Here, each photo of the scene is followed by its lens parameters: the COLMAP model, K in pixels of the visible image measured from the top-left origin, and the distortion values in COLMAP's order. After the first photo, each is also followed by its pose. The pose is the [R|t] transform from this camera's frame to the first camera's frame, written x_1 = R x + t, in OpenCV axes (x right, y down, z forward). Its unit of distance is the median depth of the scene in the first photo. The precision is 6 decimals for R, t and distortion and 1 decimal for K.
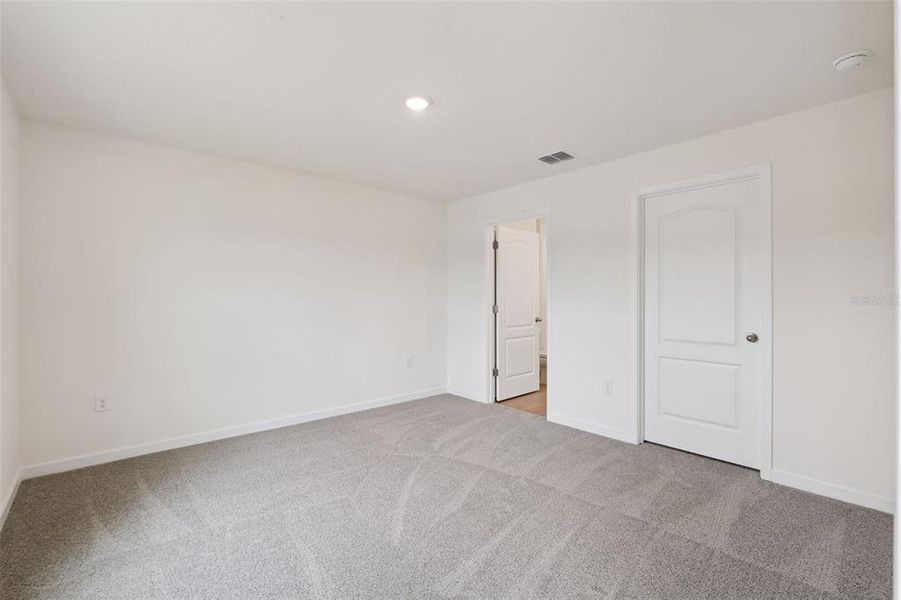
lens RADIAL K [[389.8, 0, 450.5], [0, 389.8, 286.4], [0, 0, 1]] dist [-0.000207, 0.000065]
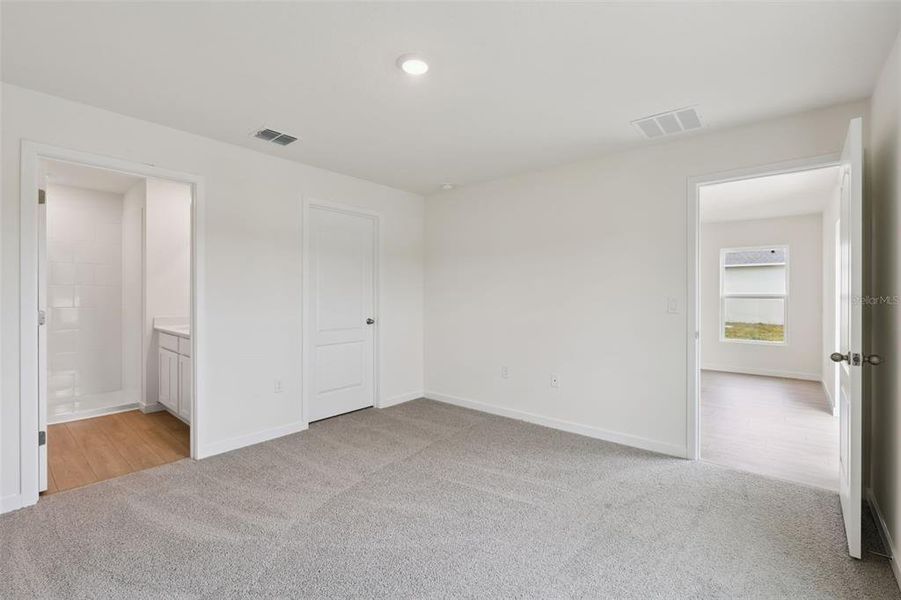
lens RADIAL K [[394.3, 0, 453.5], [0, 394.3, 299.3], [0, 0, 1]] dist [-0.002370, 0.000311]
pose [[-0.125039, -0.021241, 0.991924, -0.821091], [-0.042490, 0.998968, 0.016036, -0.000332], [-0.991242, -0.040142, -0.125813, 0.884158]]
